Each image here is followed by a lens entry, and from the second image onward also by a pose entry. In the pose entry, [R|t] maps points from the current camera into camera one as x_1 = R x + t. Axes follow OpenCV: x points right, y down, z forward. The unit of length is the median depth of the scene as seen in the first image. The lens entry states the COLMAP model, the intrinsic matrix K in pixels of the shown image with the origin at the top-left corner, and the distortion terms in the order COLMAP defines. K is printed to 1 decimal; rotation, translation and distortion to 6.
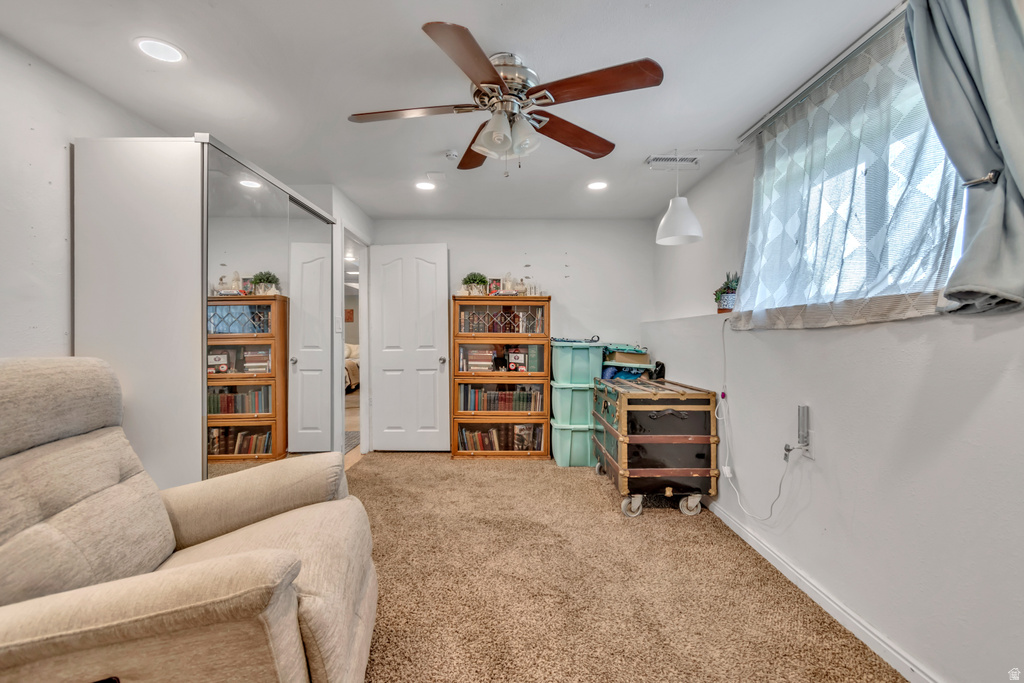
lens RADIAL K [[457.5, 0, 511.2], [0, 457.5, 338.7], [0, 0, 1]] dist [0.000947, -0.000736]
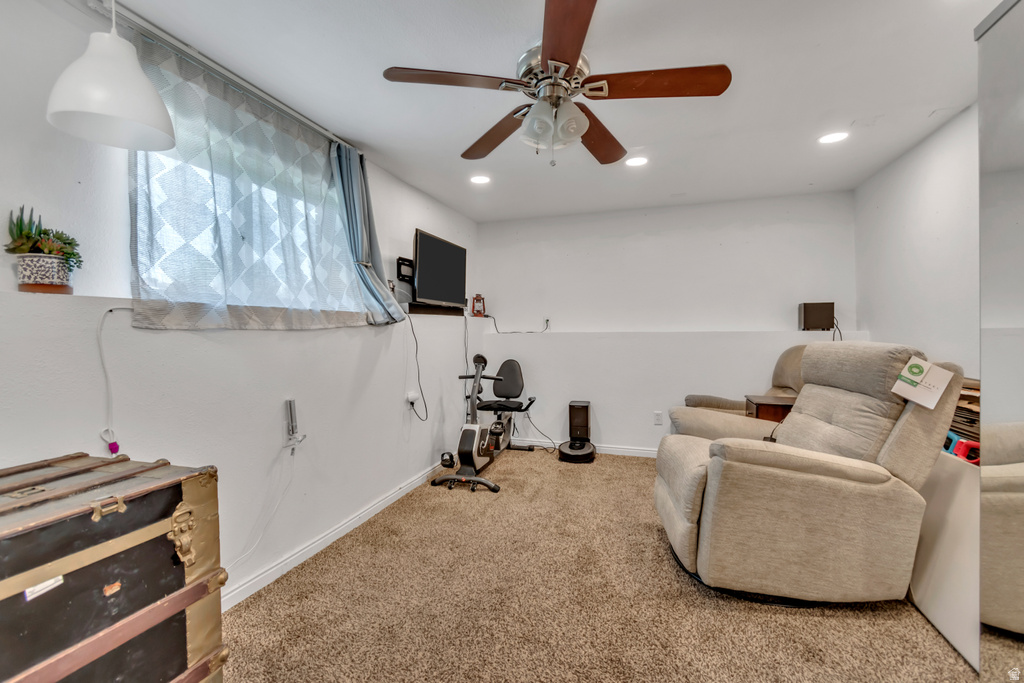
lens RADIAL K [[457.5, 0, 512.1], [0, 457.5, 337.1], [0, 0, 1]] dist [0.000947, -0.000736]
pose [[-0.943942, 0.009990, 0.329962, -0.236505], [0.016035, 0.999750, 0.015605, -0.013988], [-0.329723, 0.020022, -0.943865, 1.866763]]
